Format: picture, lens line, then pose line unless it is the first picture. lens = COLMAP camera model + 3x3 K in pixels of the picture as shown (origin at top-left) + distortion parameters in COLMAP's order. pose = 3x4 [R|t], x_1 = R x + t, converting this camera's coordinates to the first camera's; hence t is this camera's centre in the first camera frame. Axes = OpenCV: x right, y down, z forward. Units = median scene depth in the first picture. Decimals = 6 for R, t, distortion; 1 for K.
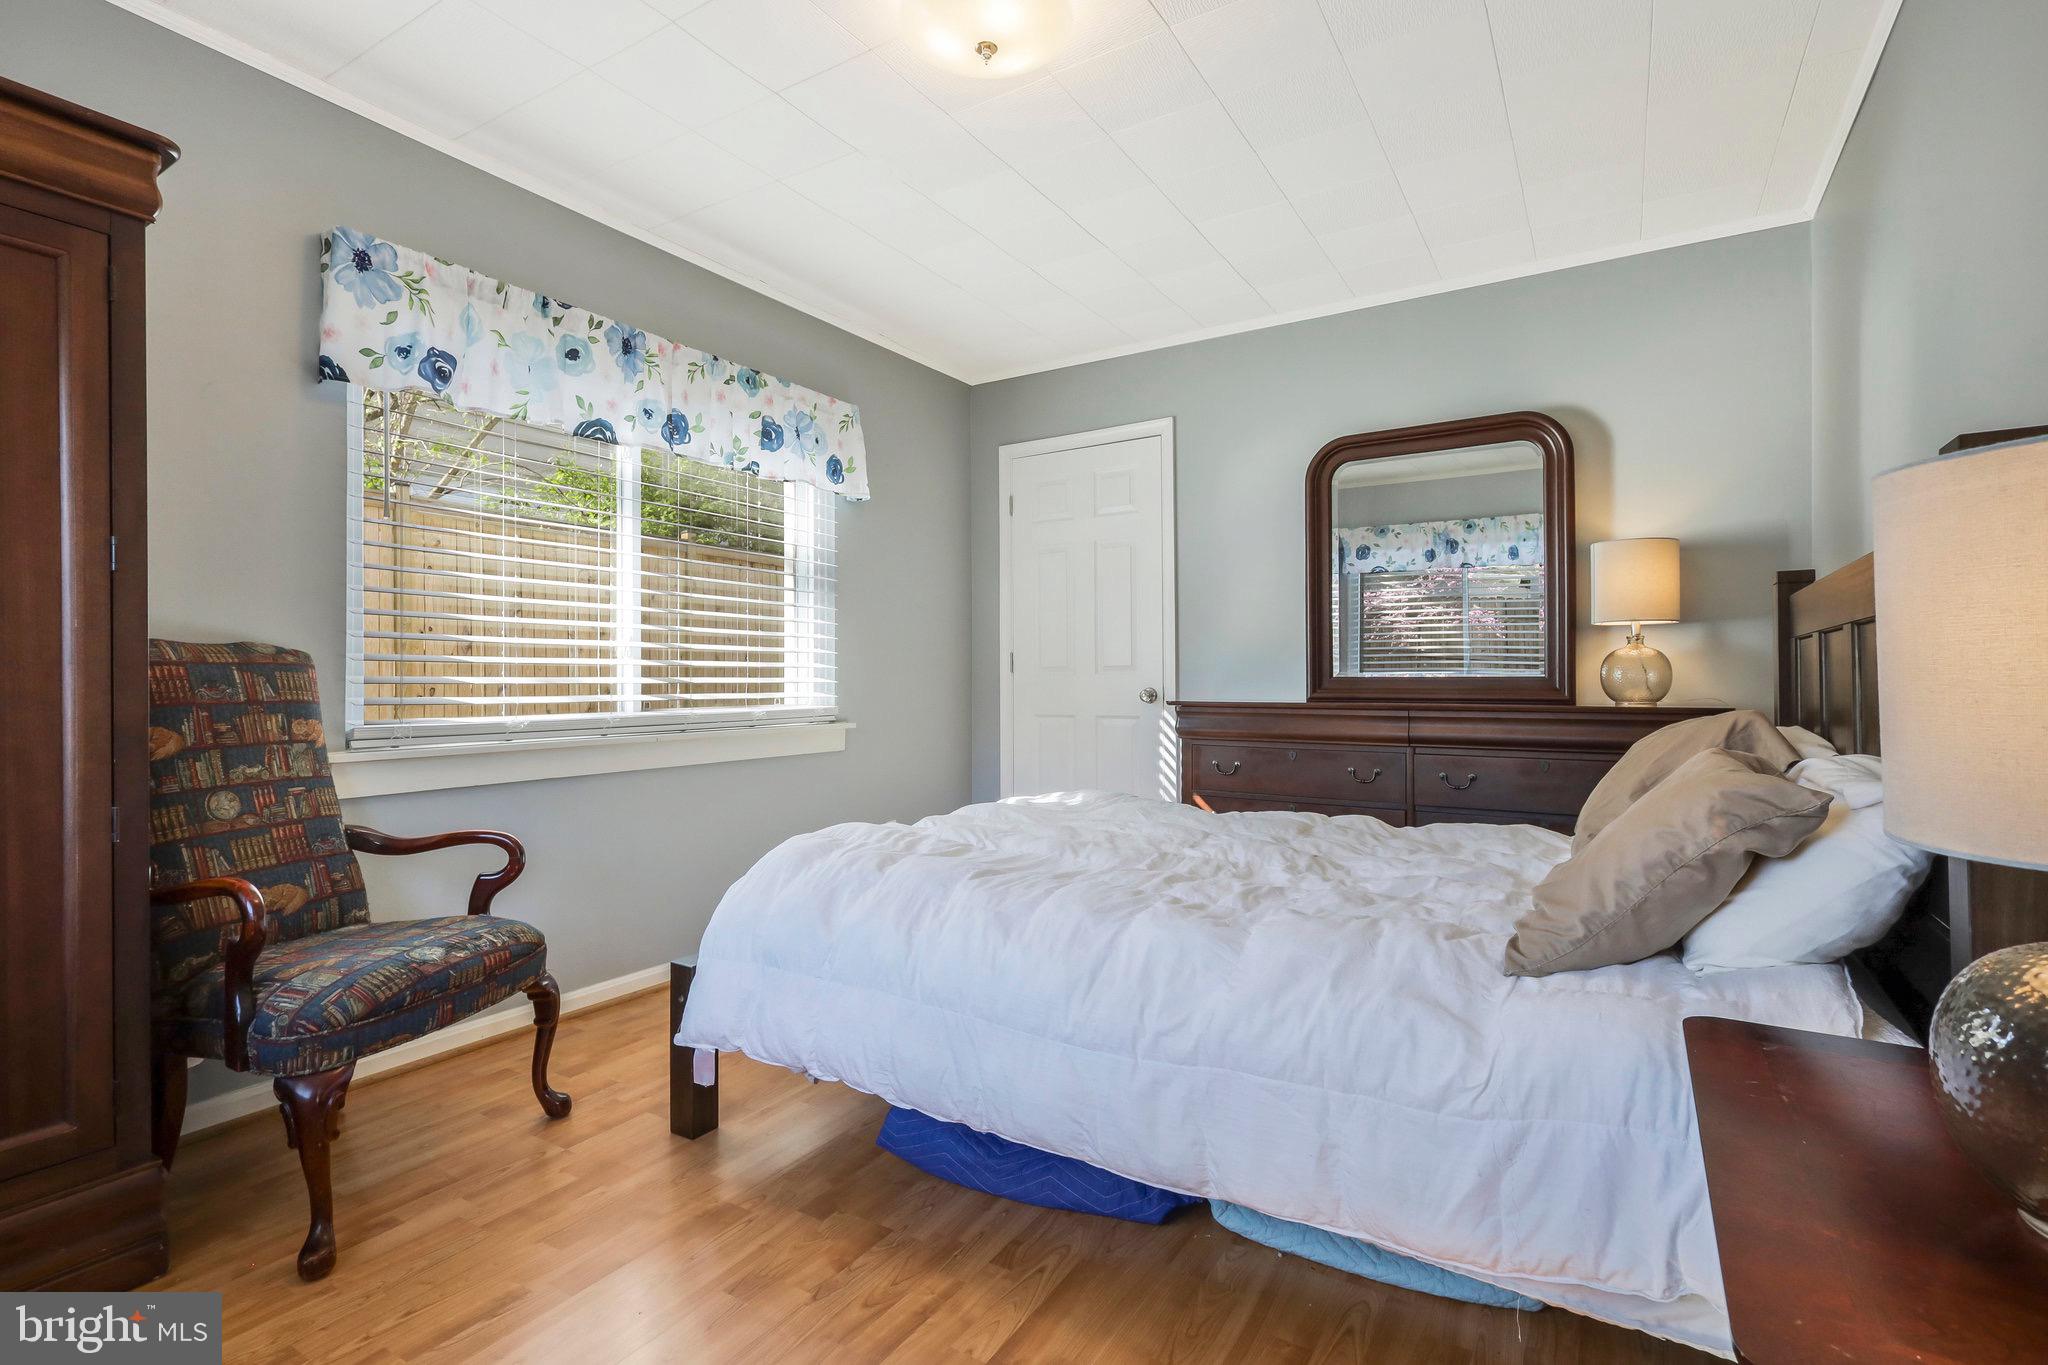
lens RADIAL K [[966.6, 0, 1017.3], [0, 966.6, 686.0], [0, 0, 1]] dist [0.001322, 0.001985]
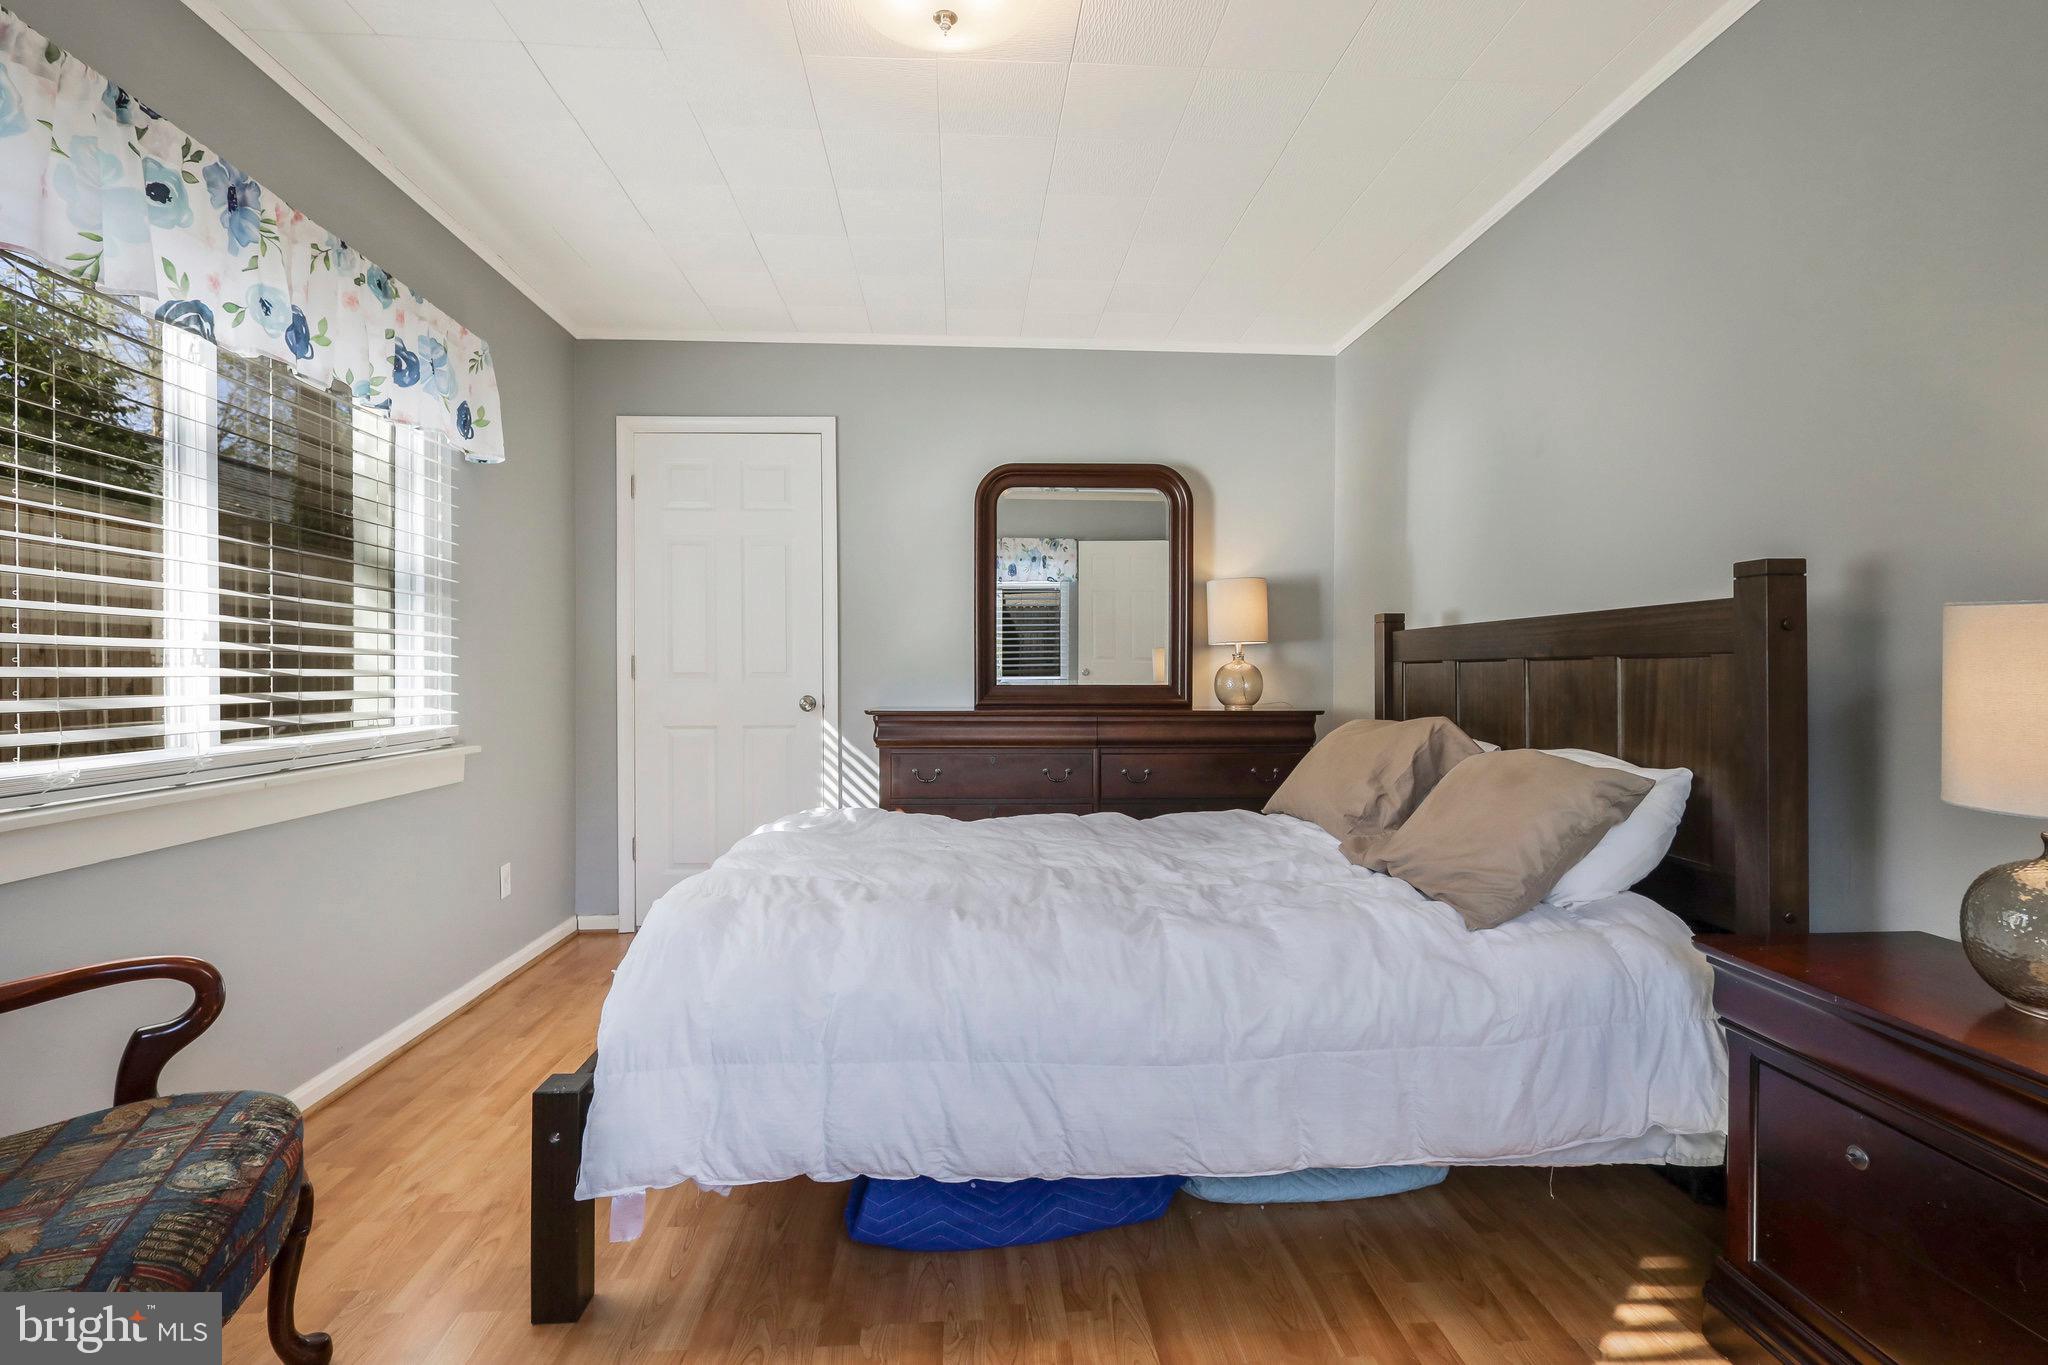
lens RADIAL K [[966.6, 0, 1017.3], [0, 966.6, 686.0], [0, 0, 1]] dist [0.001322, 0.001985]
pose [[0.810920, -0.005629, 0.585130, -0.356377], [0.001719, 0.999972, 0.007237, -0.020082], [-0.585155, -0.004863, 0.810907, 0.141029]]
